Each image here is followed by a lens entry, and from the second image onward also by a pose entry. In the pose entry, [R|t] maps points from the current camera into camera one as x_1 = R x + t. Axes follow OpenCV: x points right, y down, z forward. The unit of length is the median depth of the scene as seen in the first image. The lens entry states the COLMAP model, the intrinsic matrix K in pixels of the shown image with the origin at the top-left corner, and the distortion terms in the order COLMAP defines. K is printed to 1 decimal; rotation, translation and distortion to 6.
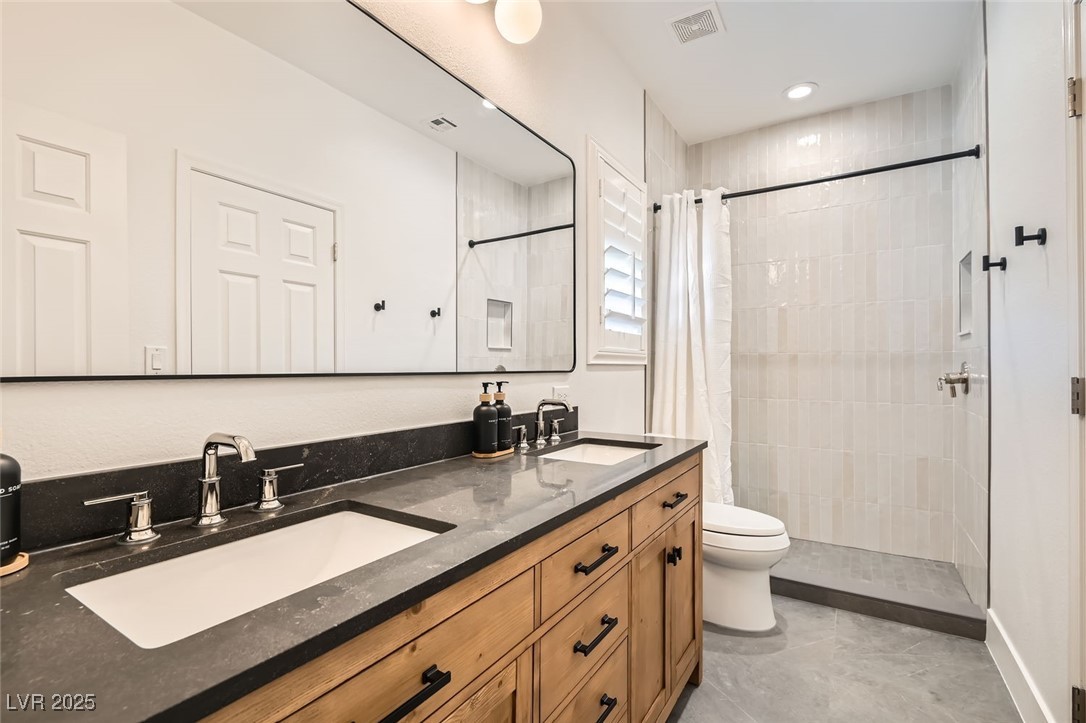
lens RADIAL K [[507.8, 0, 538.7], [0, 507.8, 364.6], [0, 0, 1]] dist [0.002562, -0.002643]
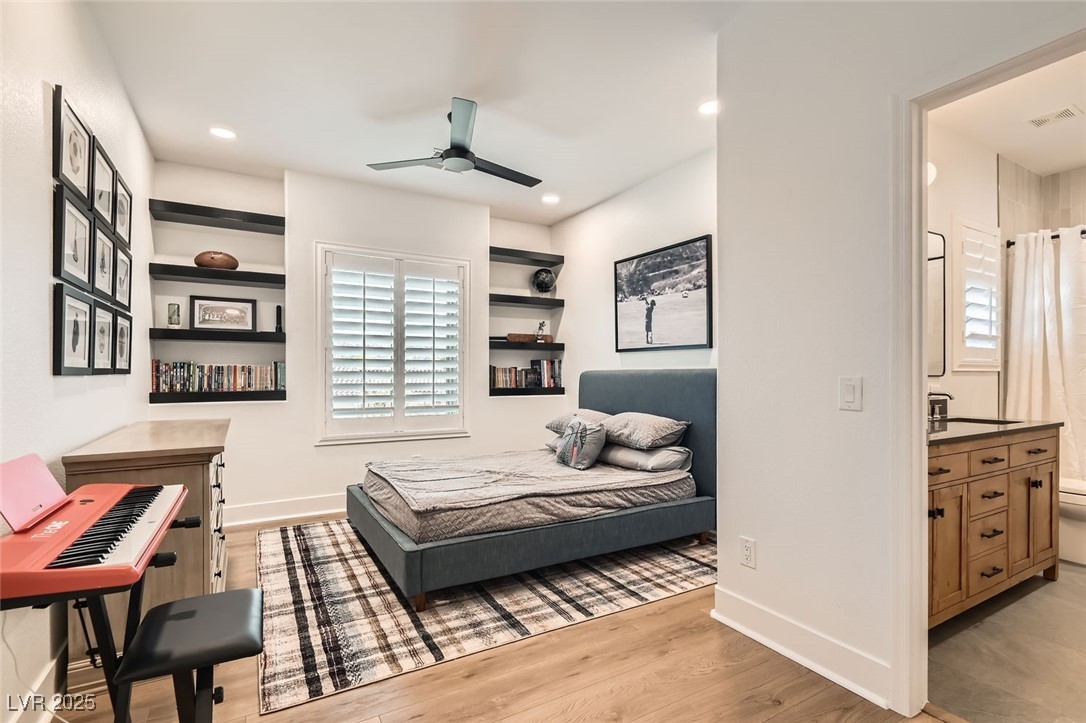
lens RADIAL K [[507.8, 0, 545.5], [0, 507.8, 373.4], [0, 0, 1]] dist [0.002562, -0.002643]
pose [[0.886293, 0.000670, -0.463124, -0.214977], [0.000411, 0.999997, 0.002233, 0.001756], [0.463125, -0.002169, 0.886290, -0.675076]]
